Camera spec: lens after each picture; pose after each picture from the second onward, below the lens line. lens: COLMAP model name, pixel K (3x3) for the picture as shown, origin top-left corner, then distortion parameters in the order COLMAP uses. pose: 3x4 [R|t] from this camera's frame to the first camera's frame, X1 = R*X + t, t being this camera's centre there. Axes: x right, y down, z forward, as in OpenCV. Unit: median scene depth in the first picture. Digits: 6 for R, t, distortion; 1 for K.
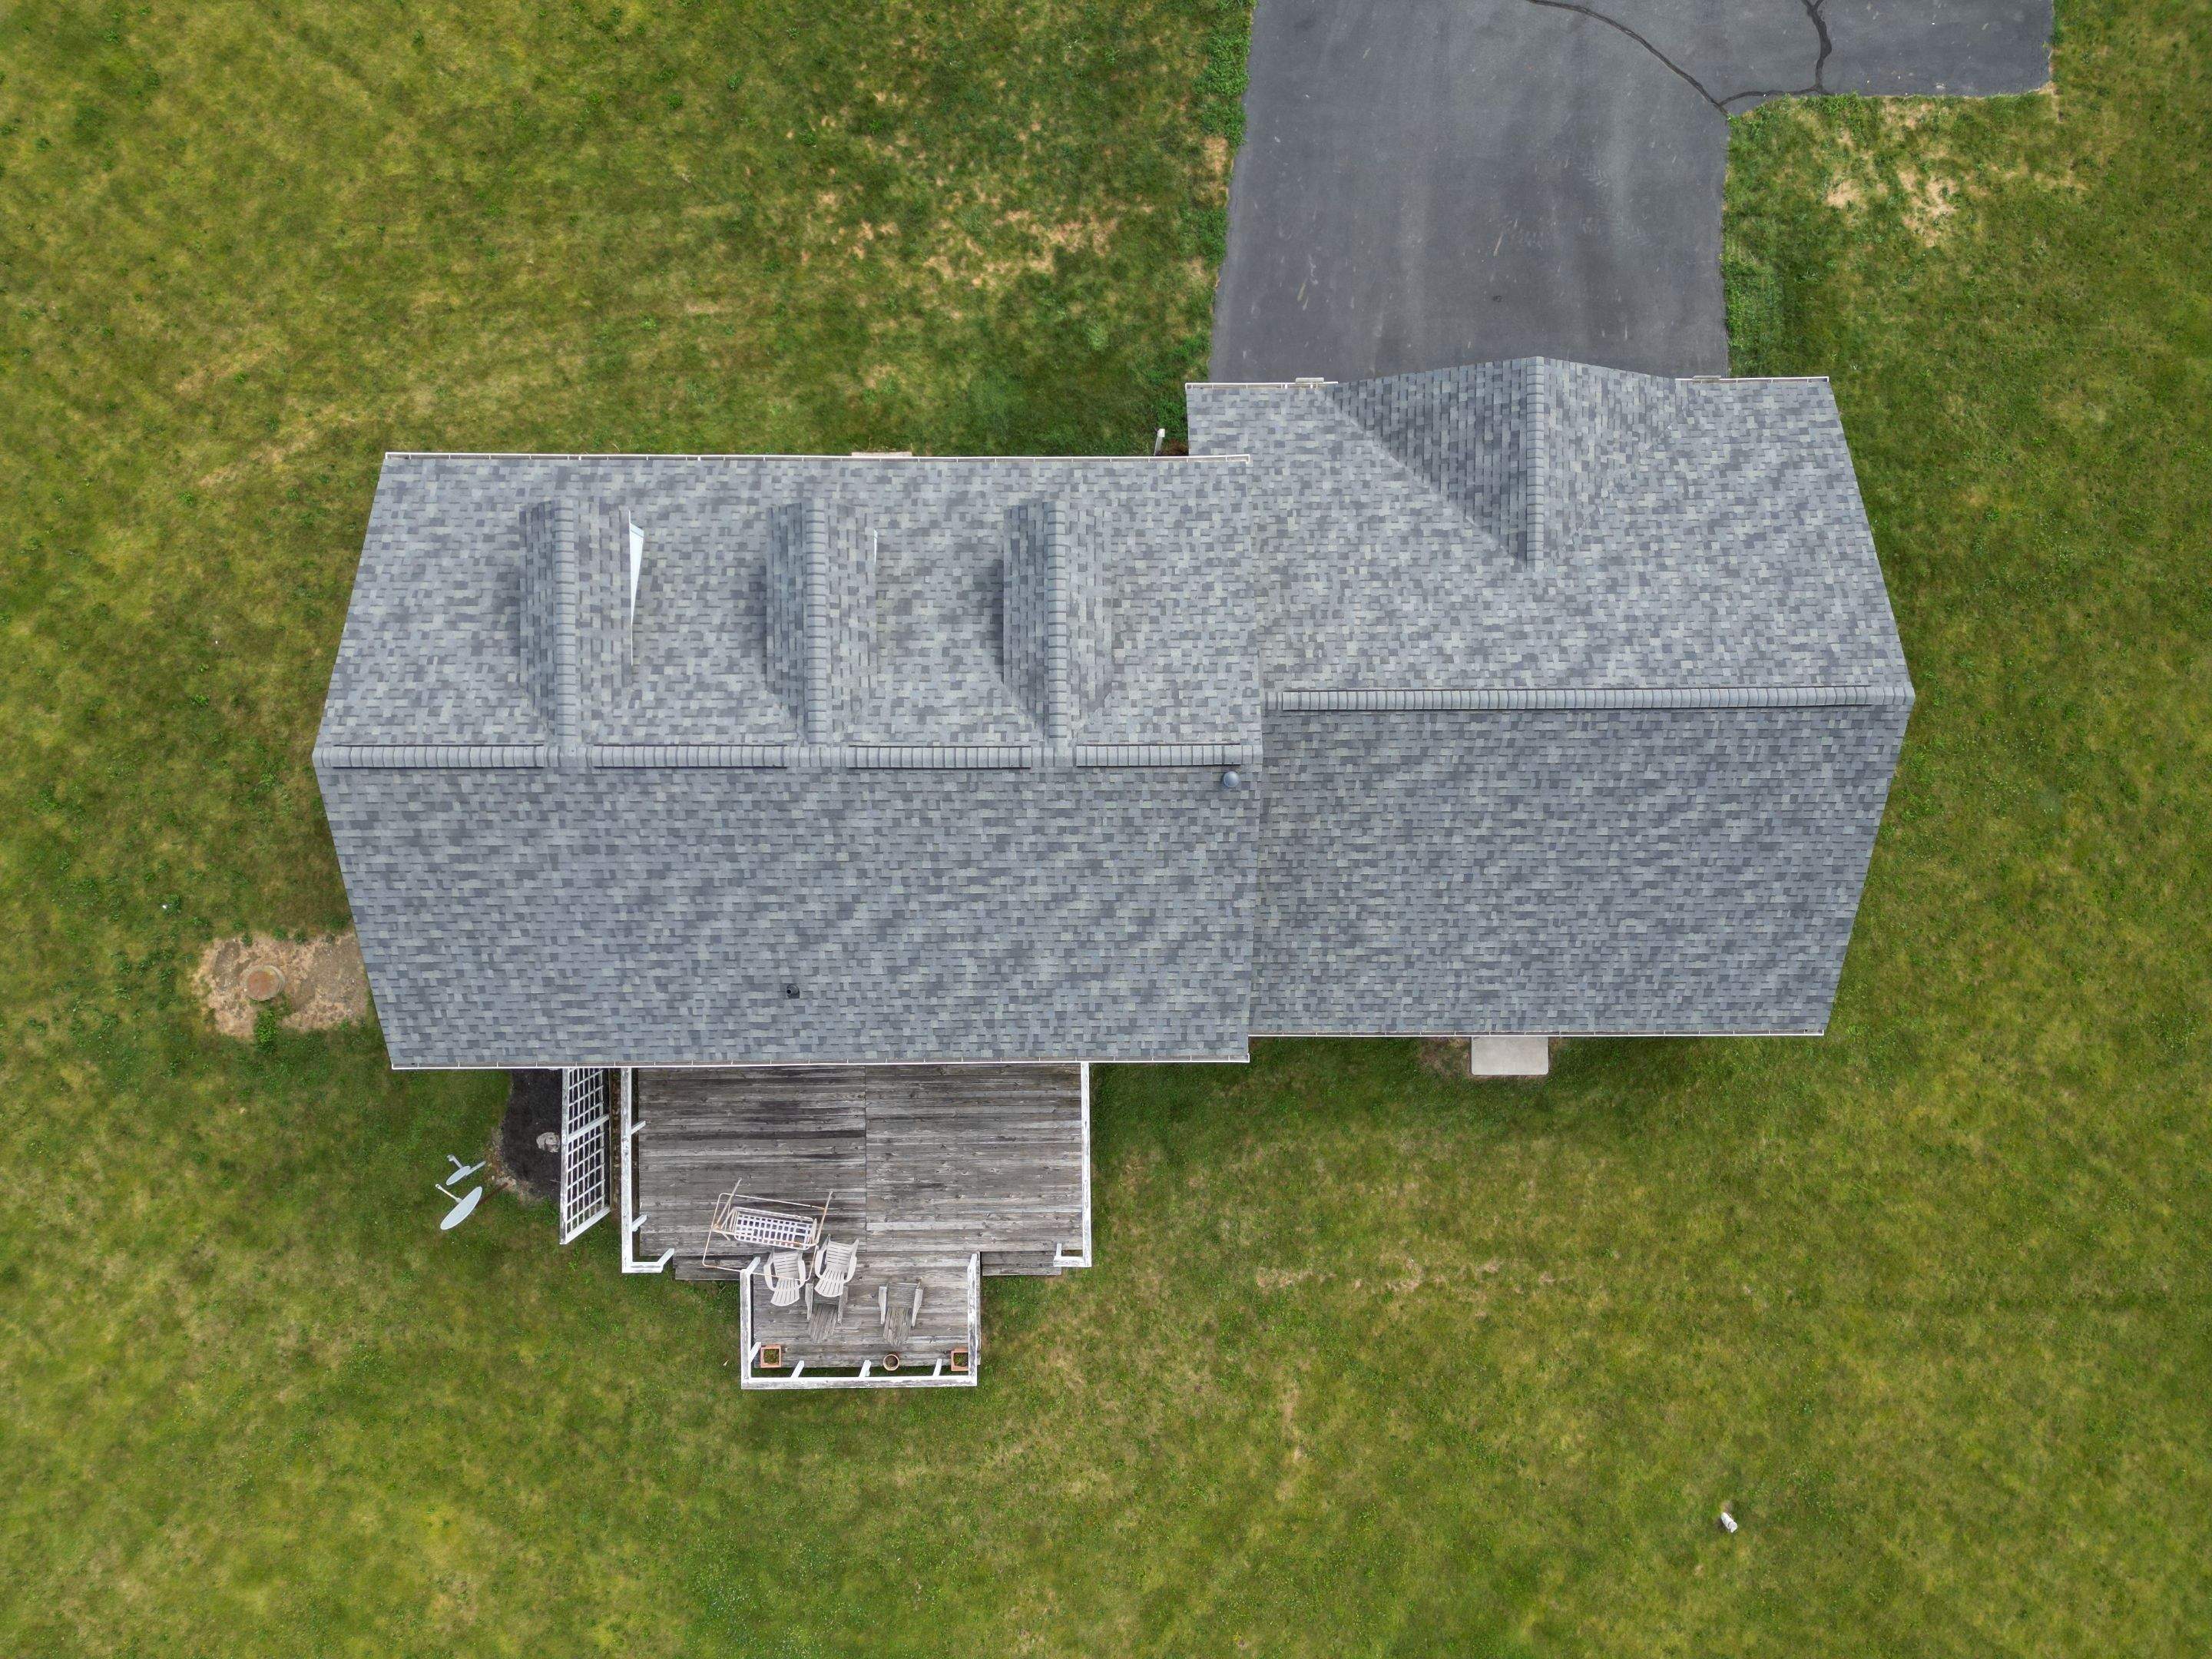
lens RADIAL K [[1553.8, 0, 1106.0], [0, 1553.8, 829.5], [0, 0, 1]] dist [0.060096, -0.052996]
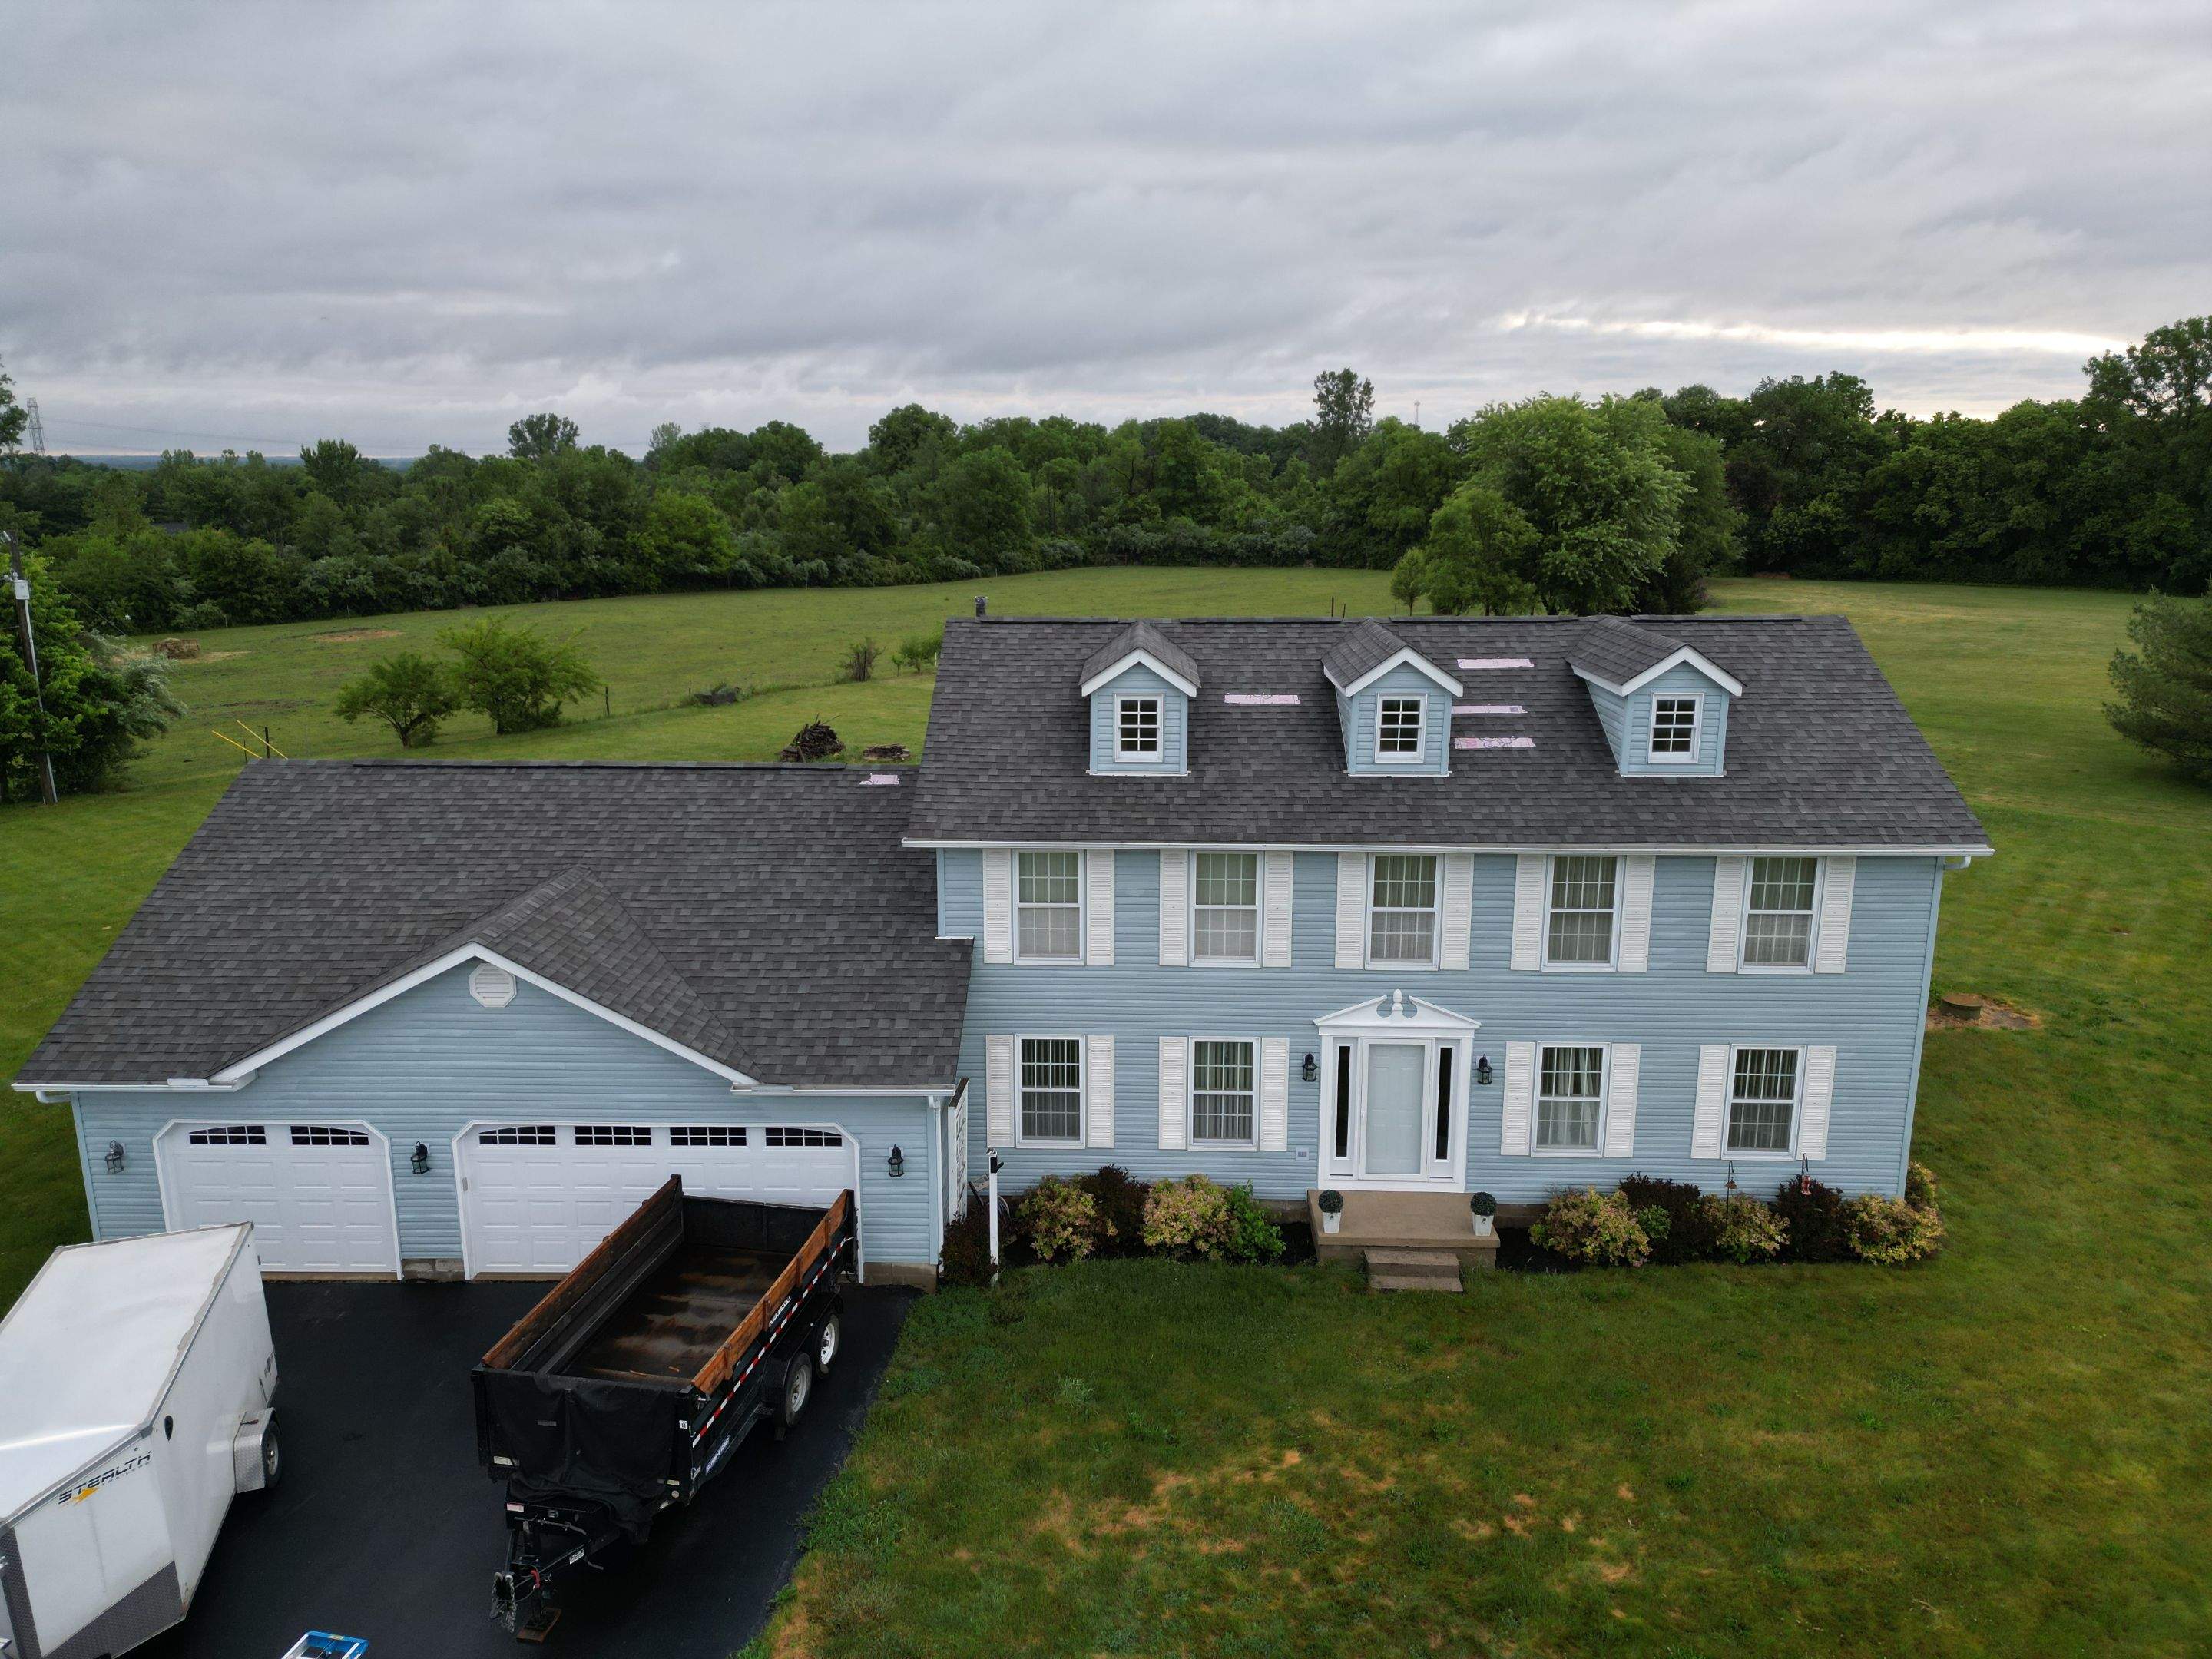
lens RADIAL K [[1534.5, 0, 1106.0], [0, 1534.5, 829.5], [0, 0, 1]] dist [0.096553, -0.108329]
pose [[-0.999360, -0.018133, 0.030833, -0.036792], [0.034252, -0.236712, 0.970976, -1.036412], [-0.010308, 0.971411, 0.237182, 0.834803]]
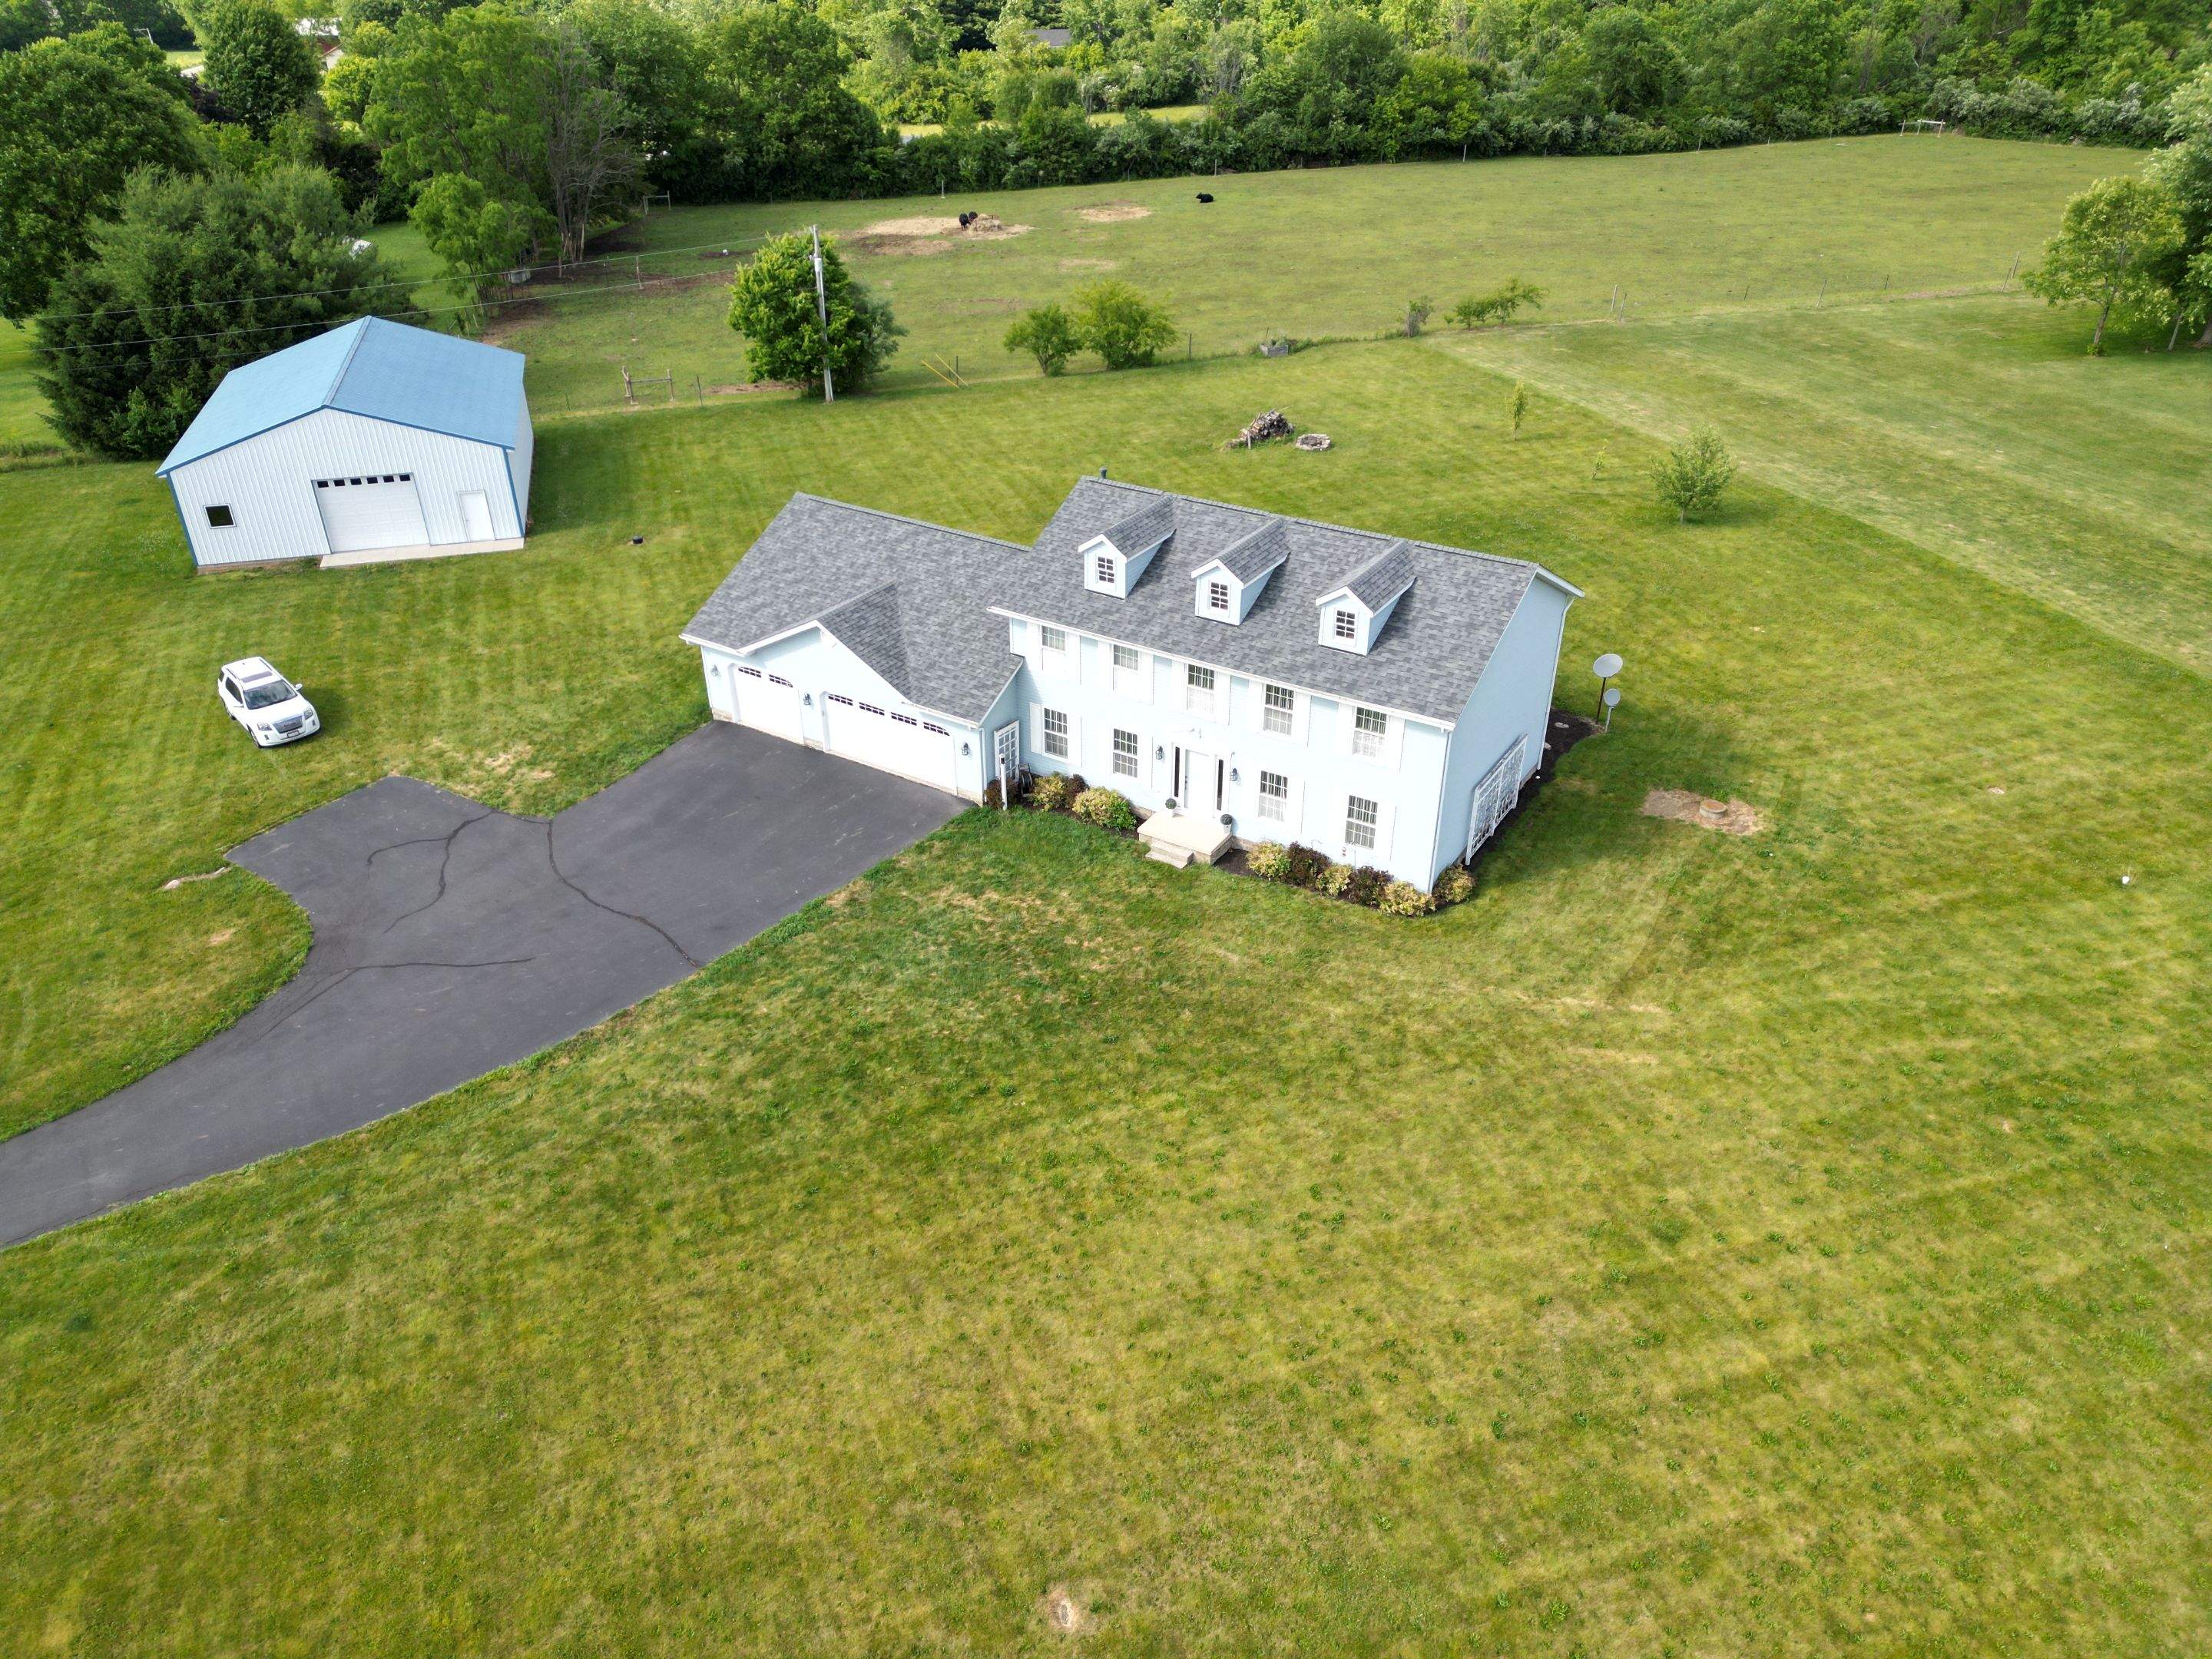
lens RADIAL K [[1534.5, 0, 1106.0], [0, 1534.5, 829.5], [0, 0, 1]] dist [0.096553, -0.108329]
pose [[-0.841048, -0.283863, 0.460499, -0.908559], [0.540960, -0.442147, 0.715450, -1.554211], [0.000518, 0.850839, 0.525426, 0.320941]]
